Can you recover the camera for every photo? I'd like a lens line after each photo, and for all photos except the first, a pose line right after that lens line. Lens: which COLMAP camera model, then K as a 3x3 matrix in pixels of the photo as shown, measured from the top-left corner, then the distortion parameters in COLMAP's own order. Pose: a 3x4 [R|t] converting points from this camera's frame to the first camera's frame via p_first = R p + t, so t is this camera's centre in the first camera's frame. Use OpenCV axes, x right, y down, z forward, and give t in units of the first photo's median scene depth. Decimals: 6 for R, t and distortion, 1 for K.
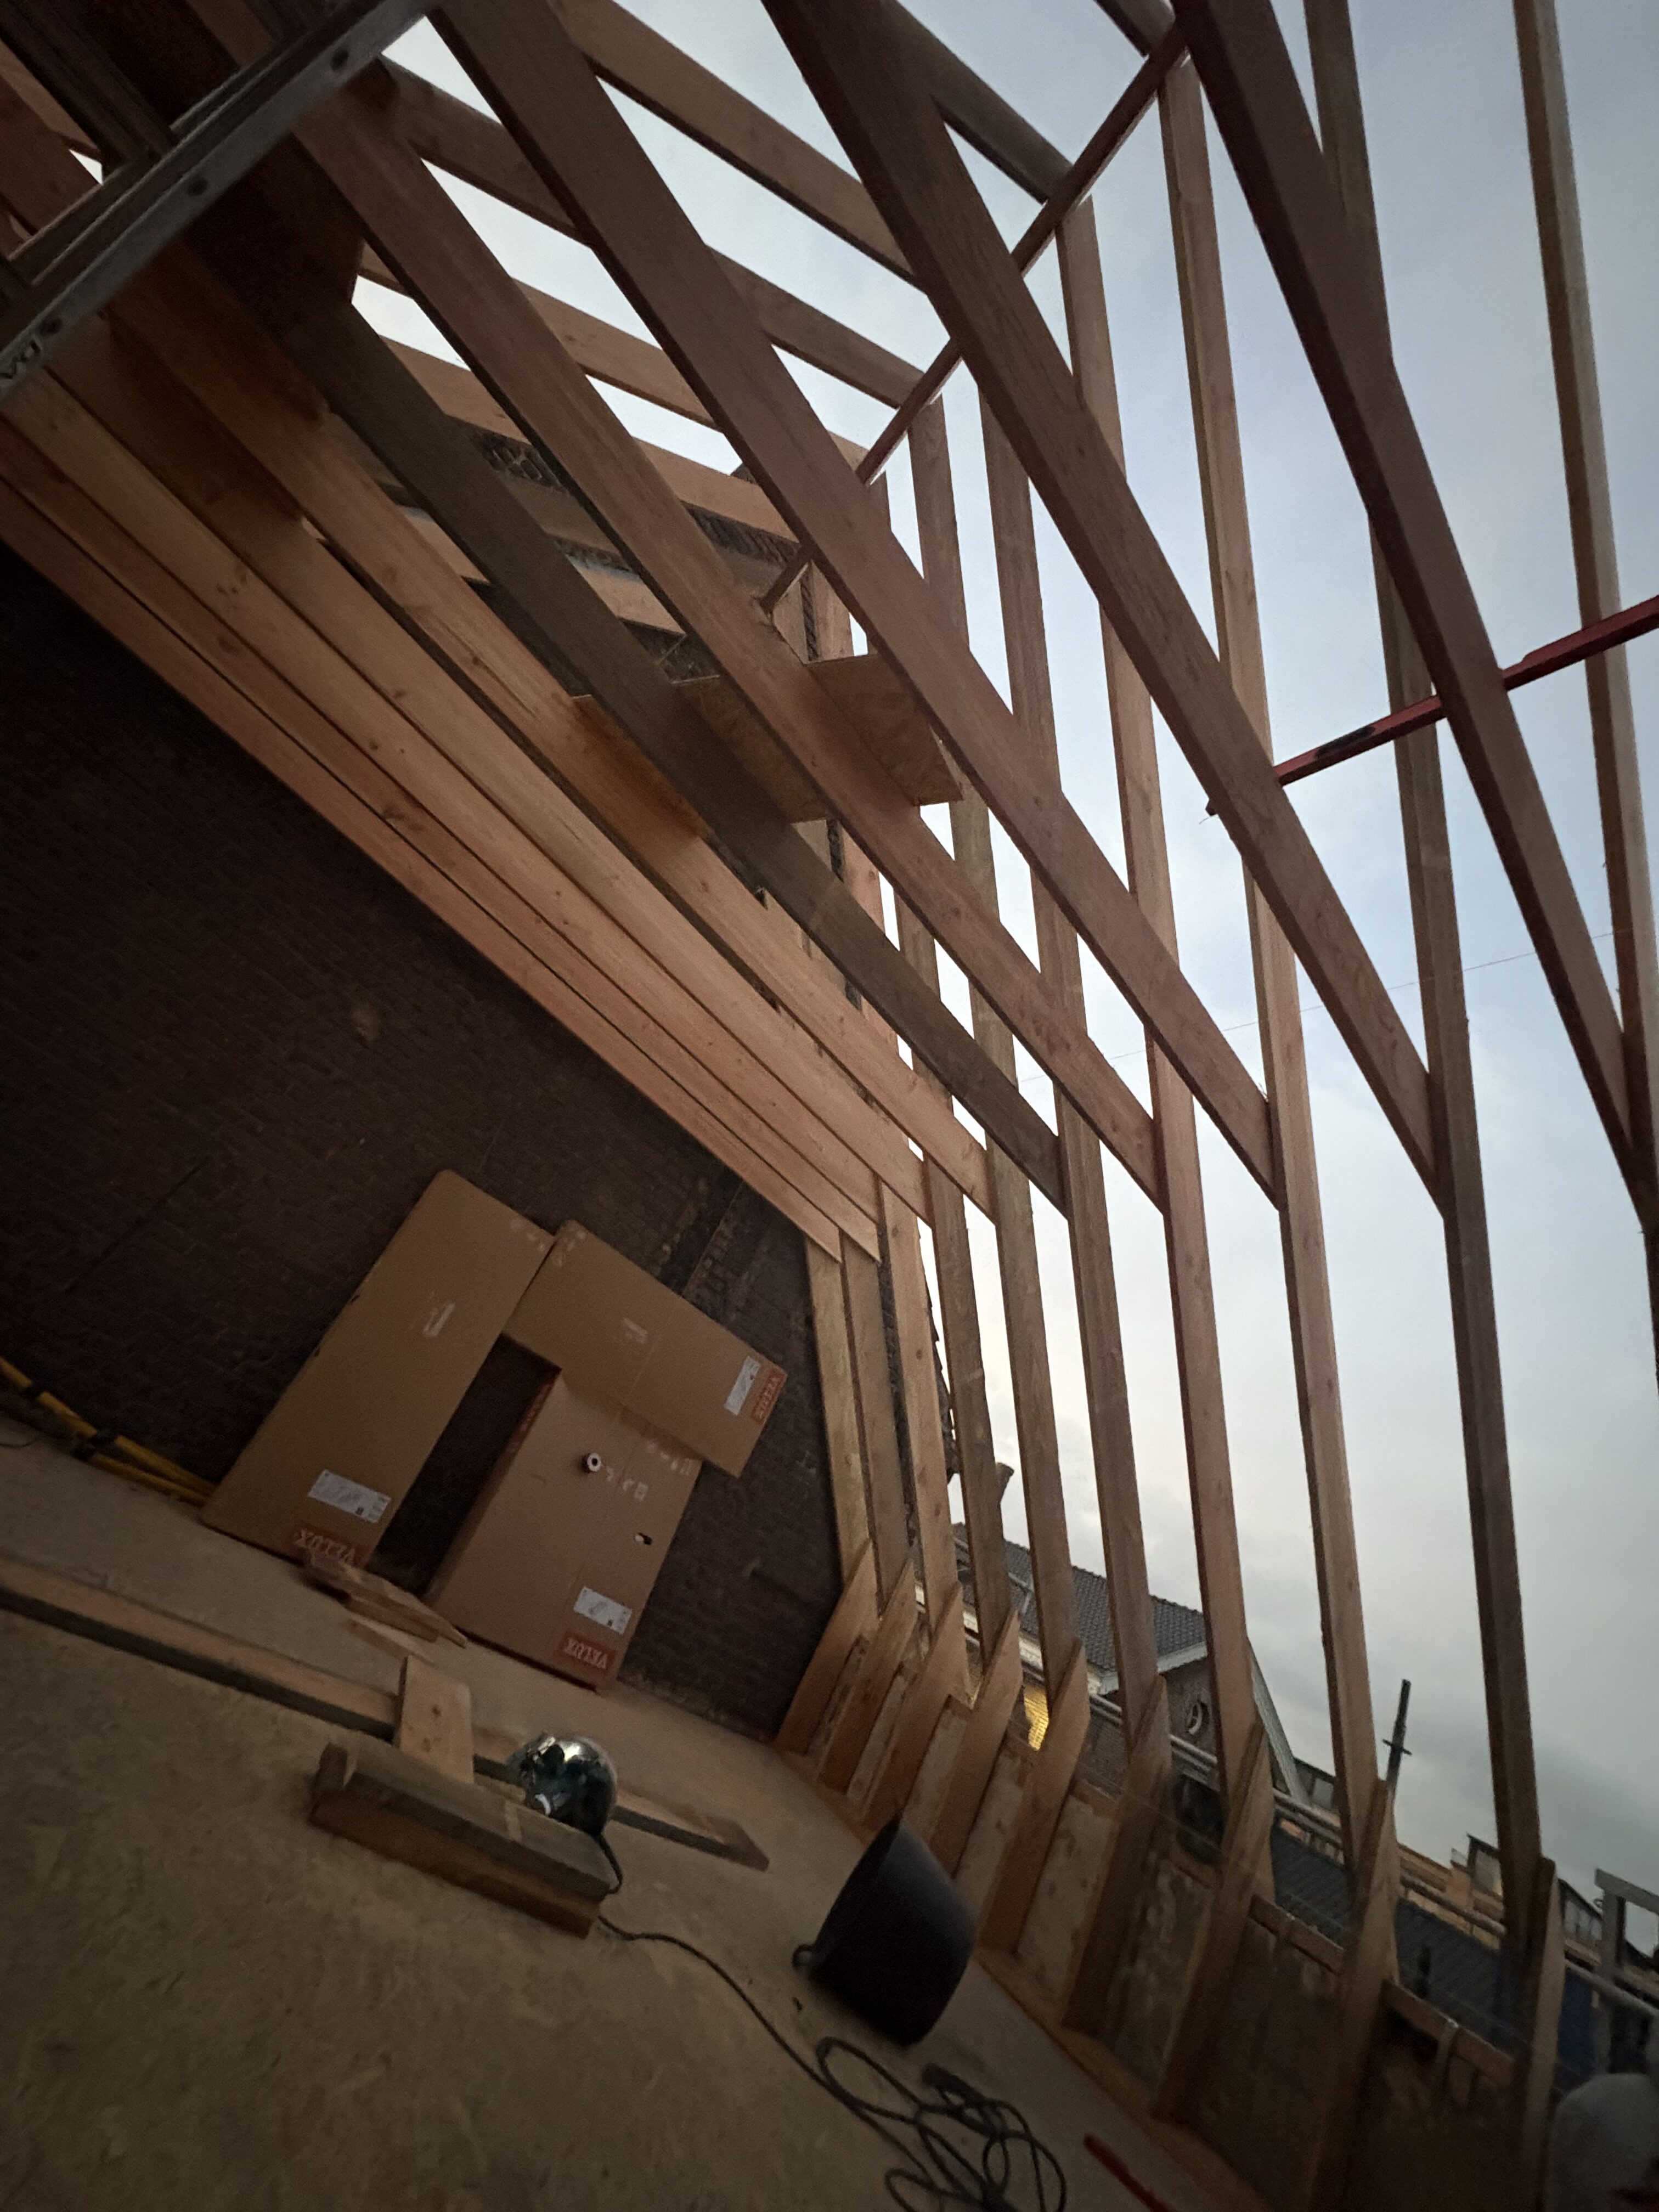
lens RADIAL K [[878.5, 0, 830.3], [0, 878.5, 1106.5], [0, 0, 1]] dist [-0.001286, -0.000051]
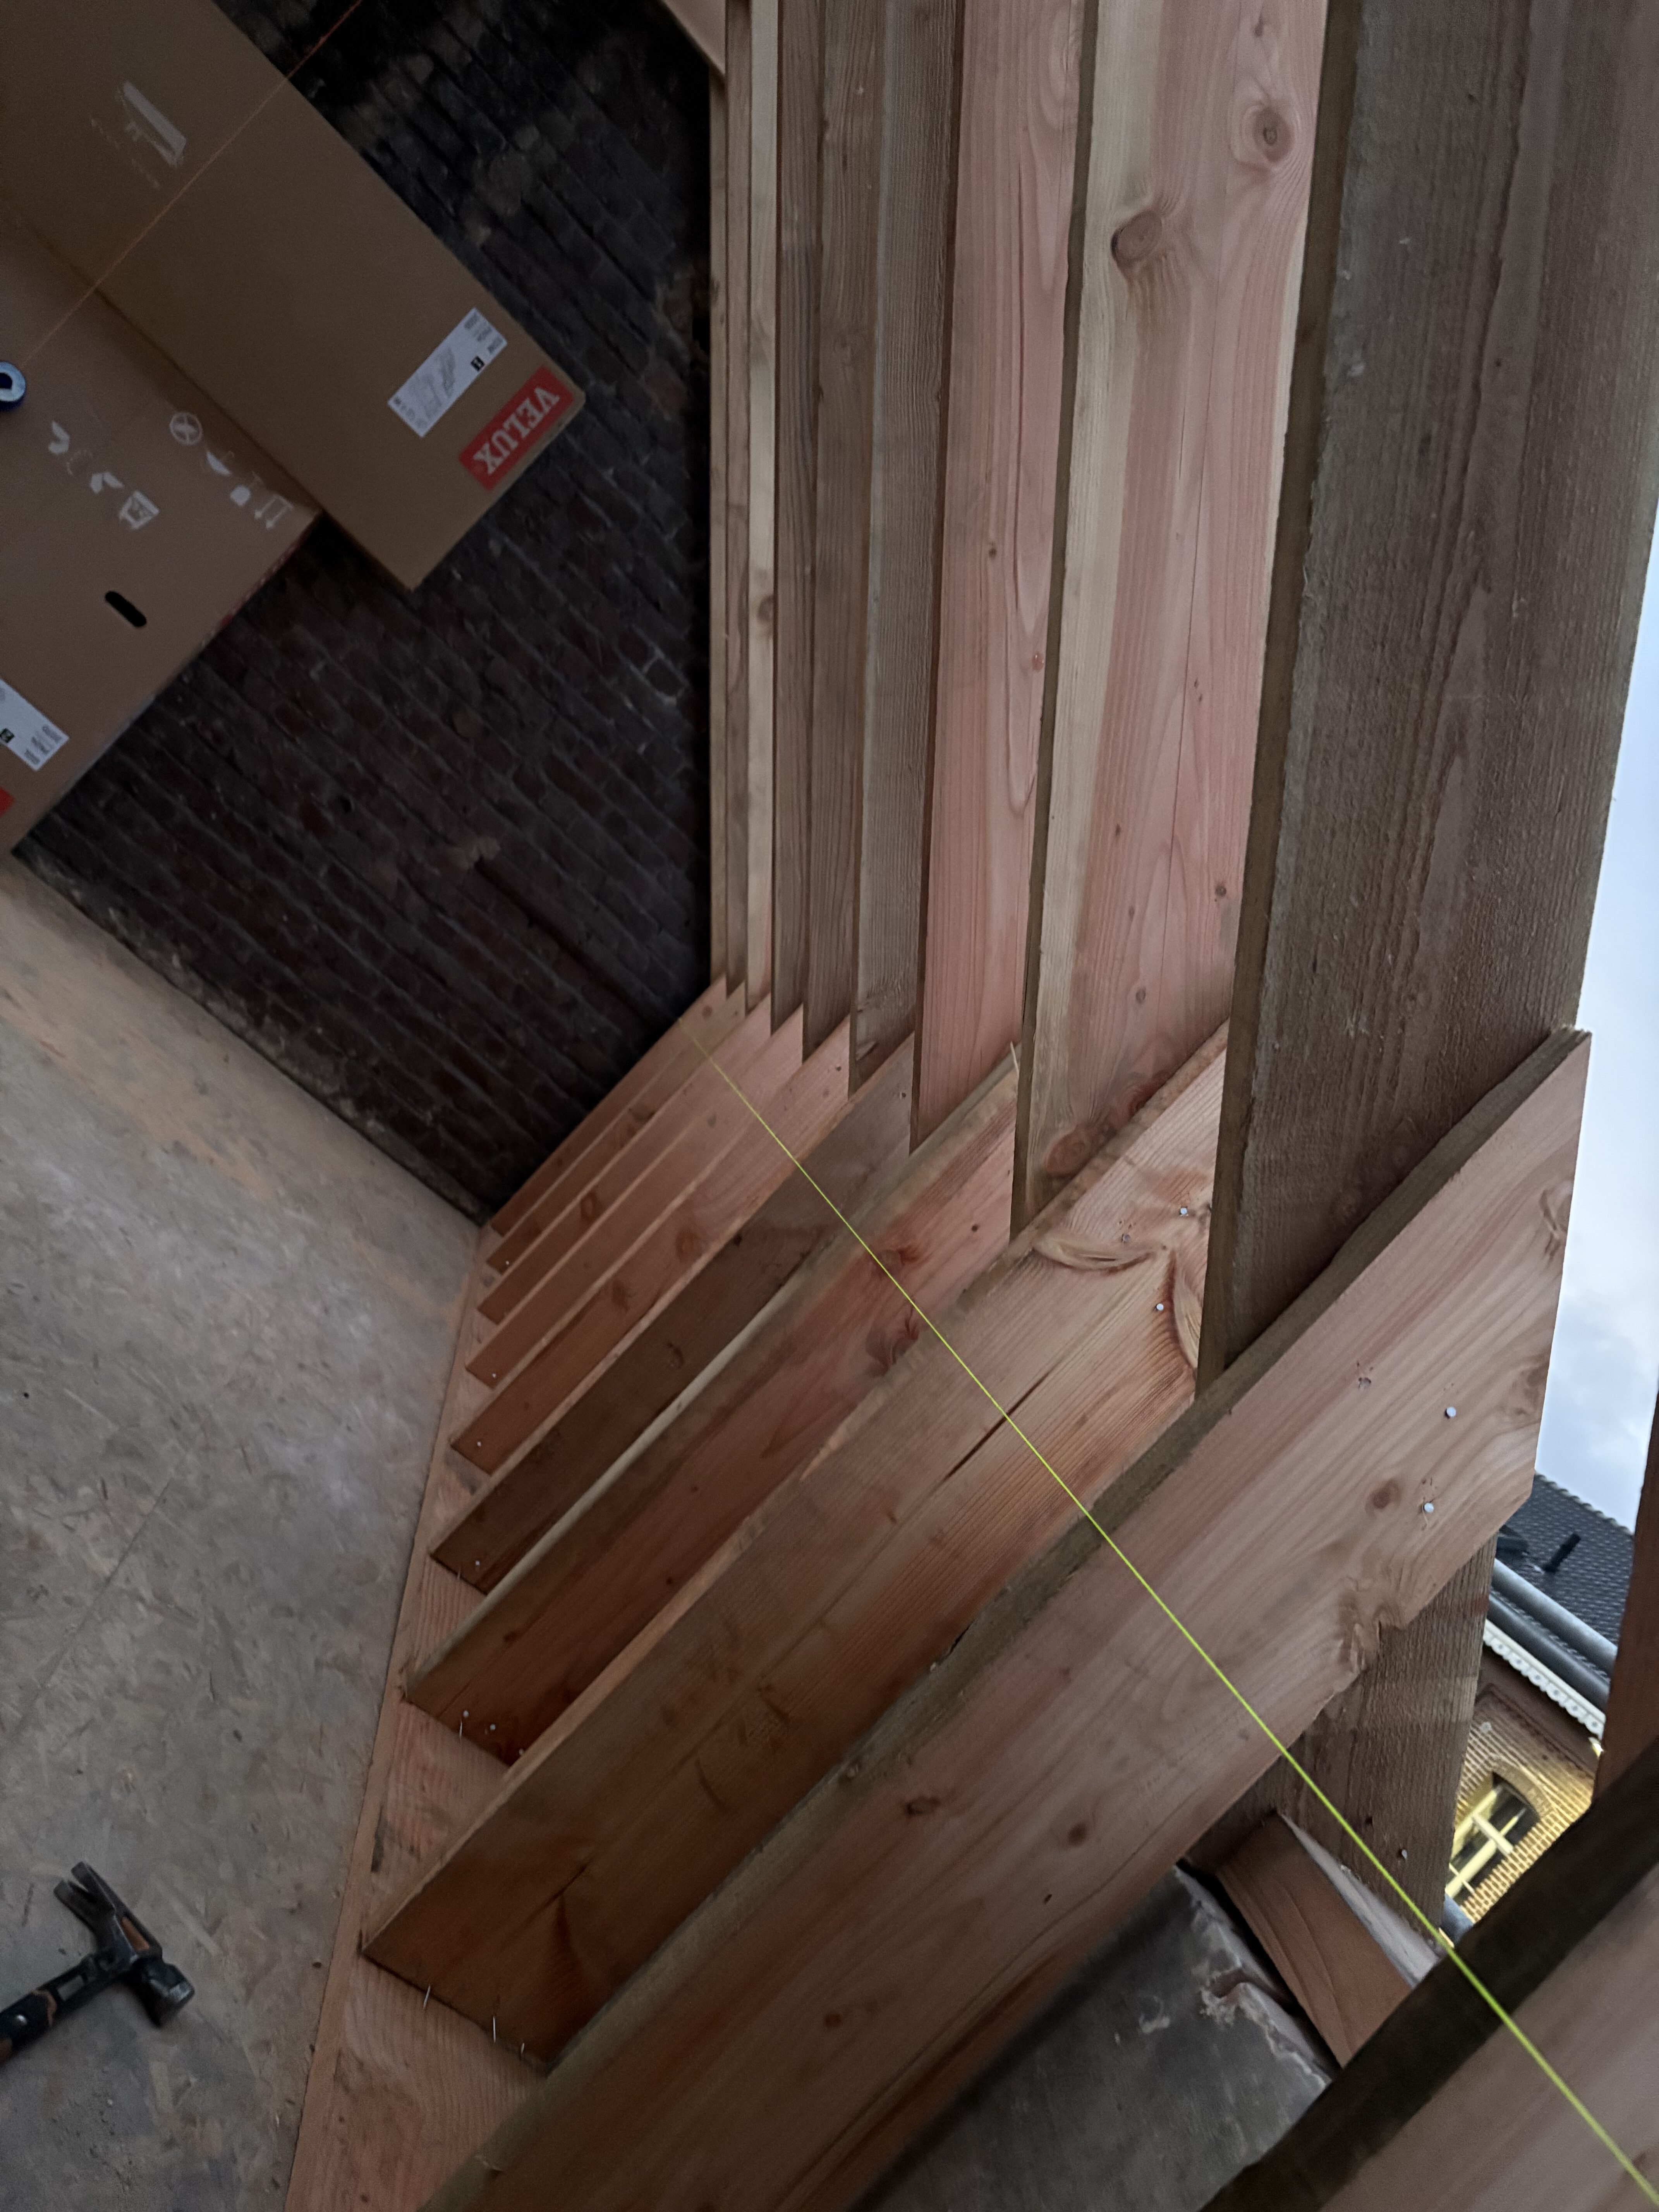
lens RADIAL K [[1672.2, 0, 829.8], [0, 1672.2, 1105.7], [0, 0, 1]] dist [-0.007796, -0.002966]
pose [[0.922389, 0.227056, -0.312480, 0.376543], [-0.130385, 0.944528, 0.301441, 0.371680], [0.363590, -0.237303, 0.900827, 0.270846]]
